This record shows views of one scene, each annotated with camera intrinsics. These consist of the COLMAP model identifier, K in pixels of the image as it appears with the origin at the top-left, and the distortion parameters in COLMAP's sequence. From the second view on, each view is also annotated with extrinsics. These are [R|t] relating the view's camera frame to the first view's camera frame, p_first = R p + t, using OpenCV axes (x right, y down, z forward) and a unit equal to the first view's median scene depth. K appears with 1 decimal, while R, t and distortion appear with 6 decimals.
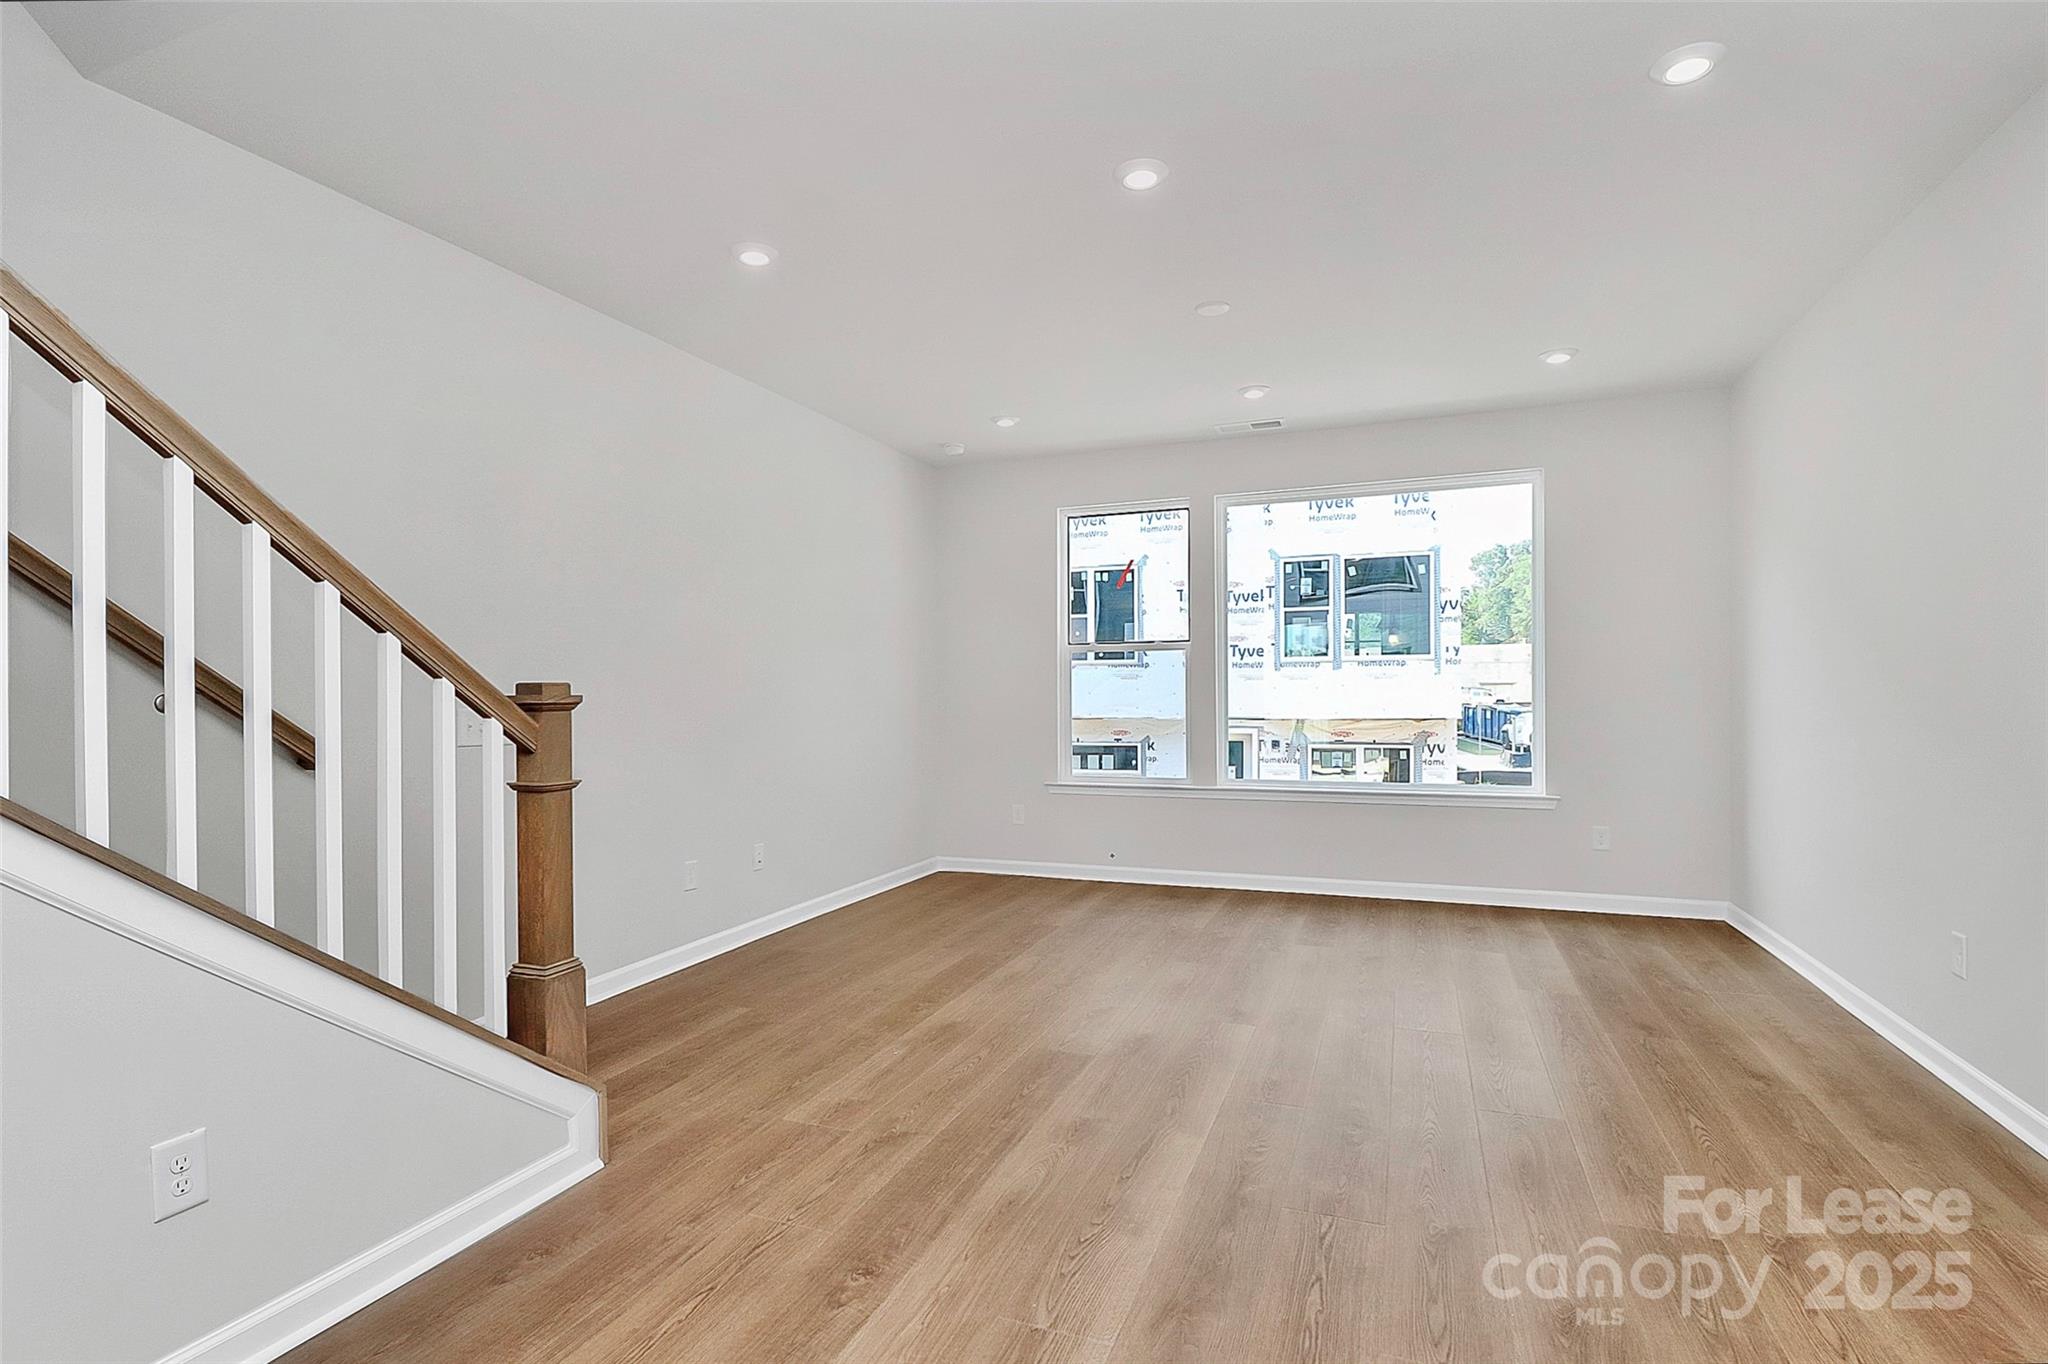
lens RADIAL K [[982.2, 0, 1049.2], [0, 982.2, 642.0], [0, 0, 1]] dist [-0.000973, -0.002070]
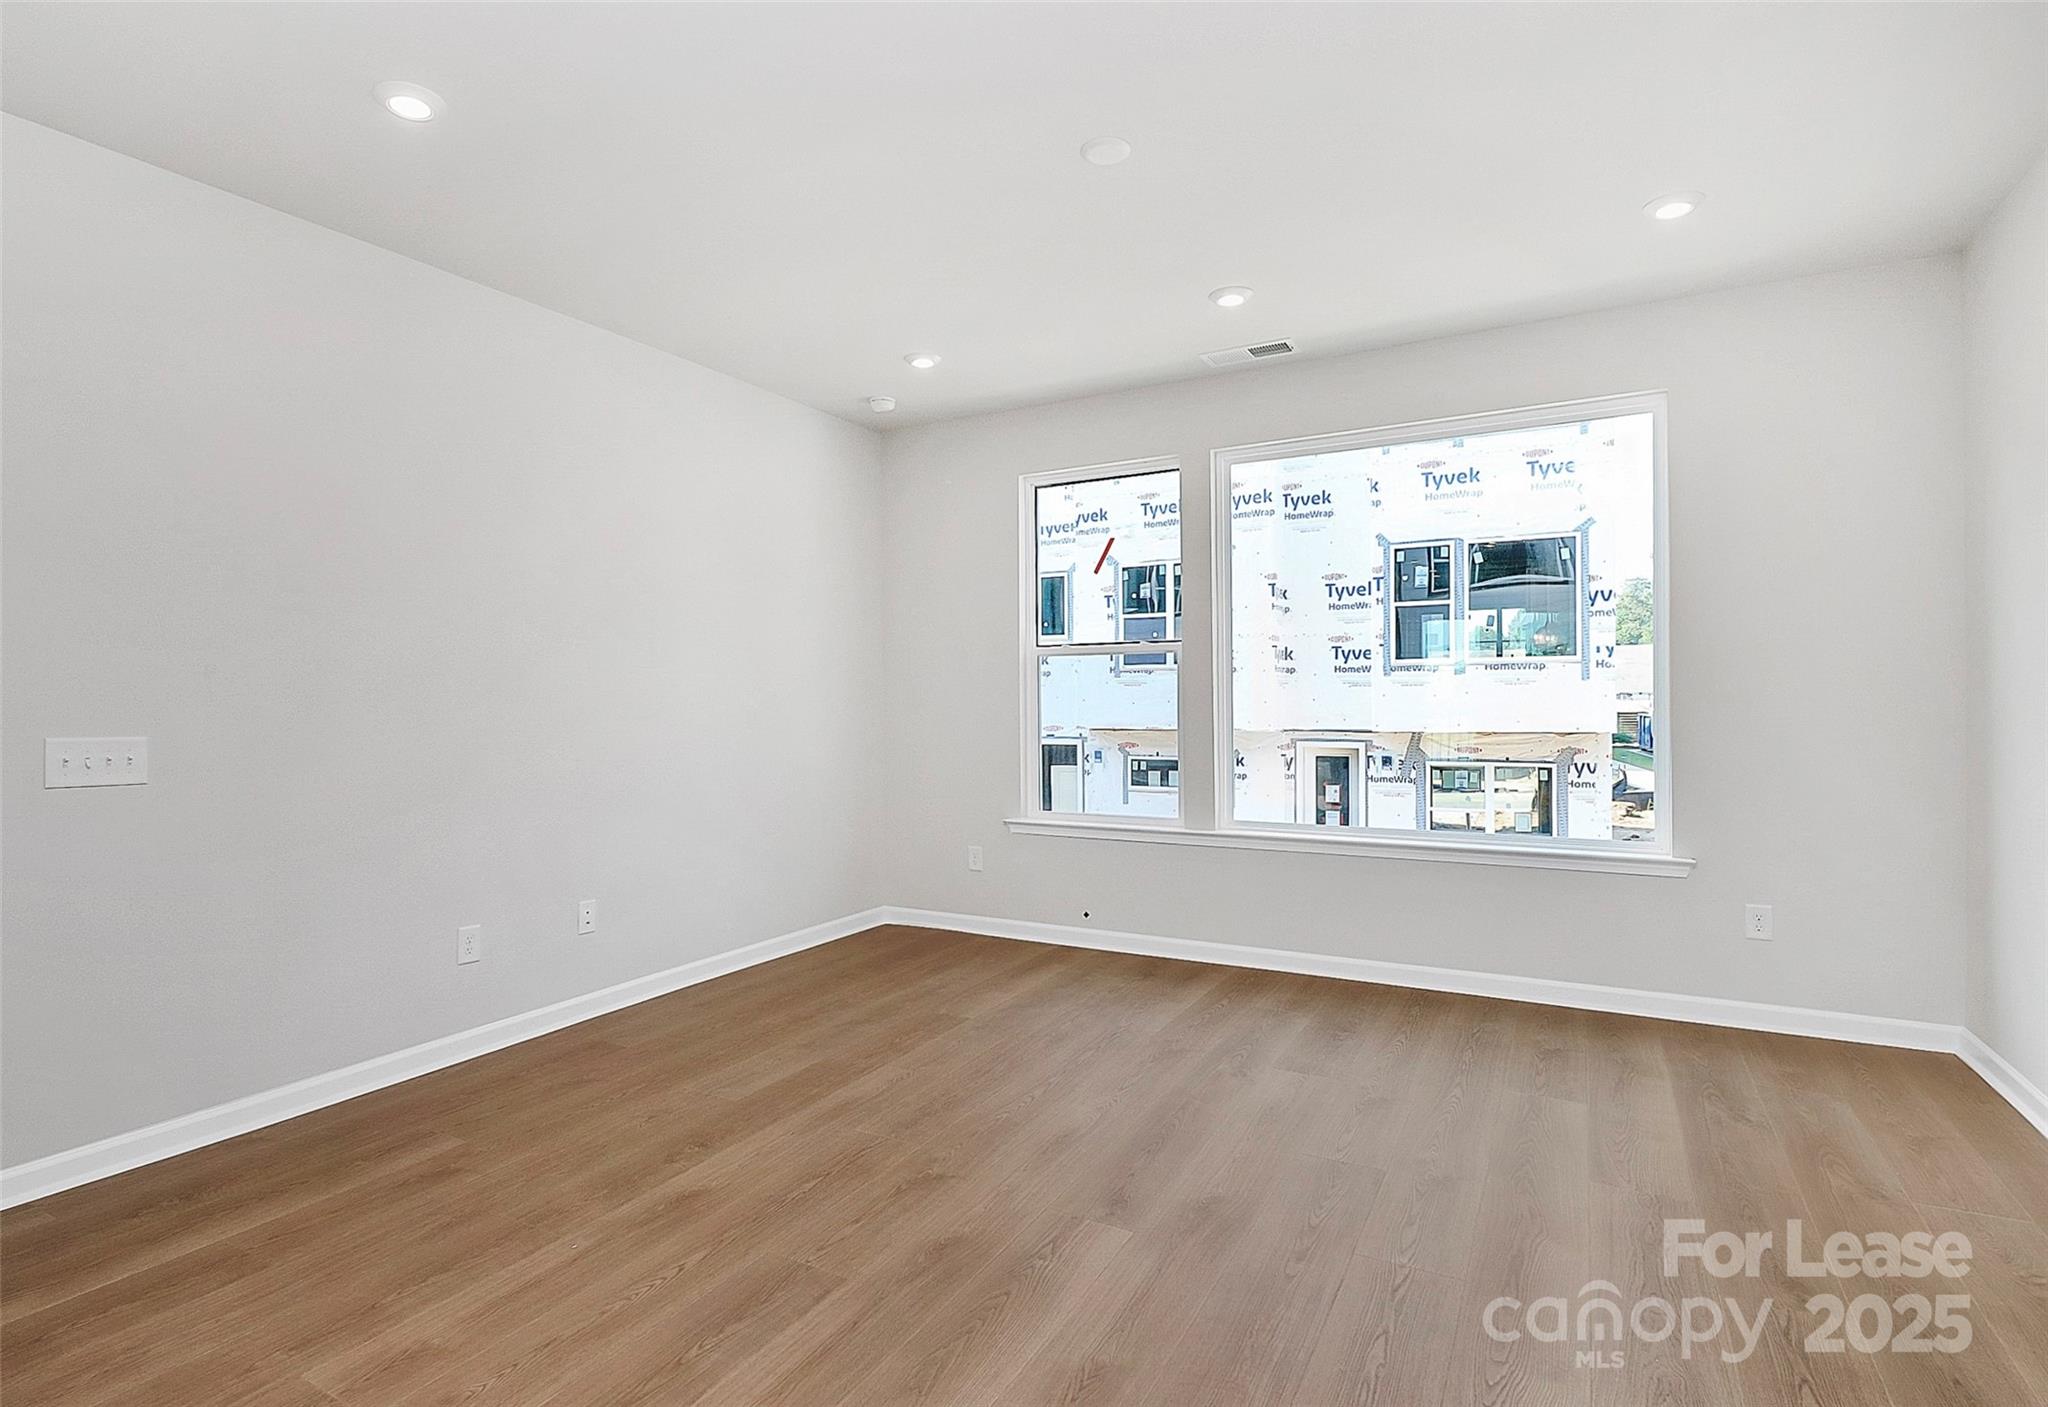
lens RADIAL K [[1024.9, 0, 1016.4], [0, 1024.9, 652.1], [0, 0, 1]] dist [-0.000140, -0.006698]
pose [[0.988336, -0.006366, -0.152156, 0.130491], [0.007365, 0.999955, 0.006002, 0.002191], [0.152111, -0.007053, 0.988338, 0.176432]]
